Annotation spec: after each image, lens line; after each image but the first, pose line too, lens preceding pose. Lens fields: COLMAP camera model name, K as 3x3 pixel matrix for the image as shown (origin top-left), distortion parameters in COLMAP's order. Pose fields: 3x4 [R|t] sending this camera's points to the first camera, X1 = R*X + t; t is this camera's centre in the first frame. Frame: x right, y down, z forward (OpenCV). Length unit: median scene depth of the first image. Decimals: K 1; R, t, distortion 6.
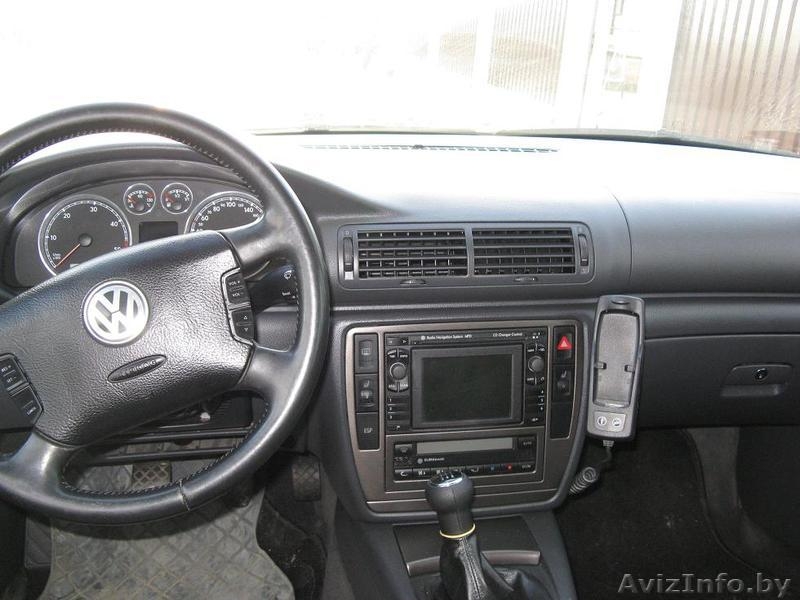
lens RADIAL K [[816.9, 0, 399.4], [0, 816.9, 301.8], [0, 0, 1]] dist [-0.114603, 0.000000]
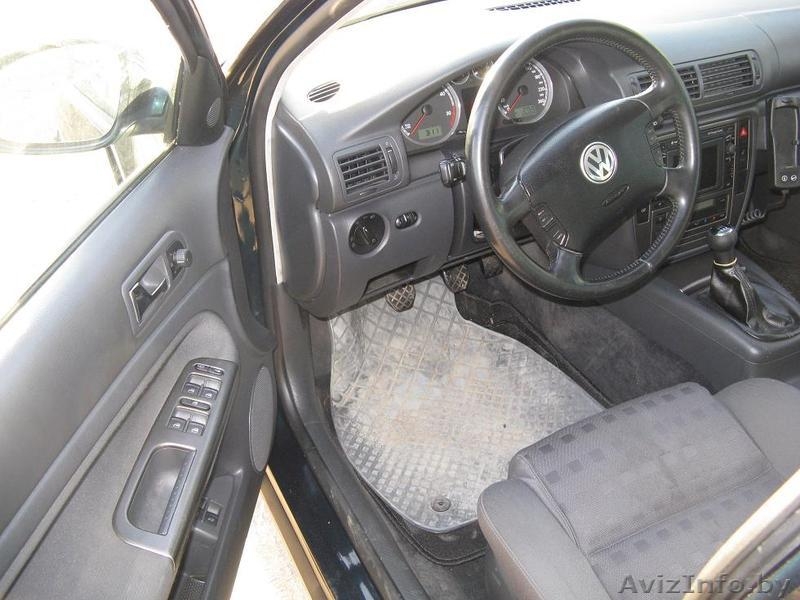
lens RADIAL K [[816.9, 0, 400.4], [0, 816.9, 299.2], [0, 0, 1]] dist [-0.114603, 0.000000]
pose [[0.955472, -0.211514, 0.205756, -0.789662], [0.149079, 0.947760, 0.282004, -0.168586], [-0.254655, -0.238773, 0.937090, -0.303365]]
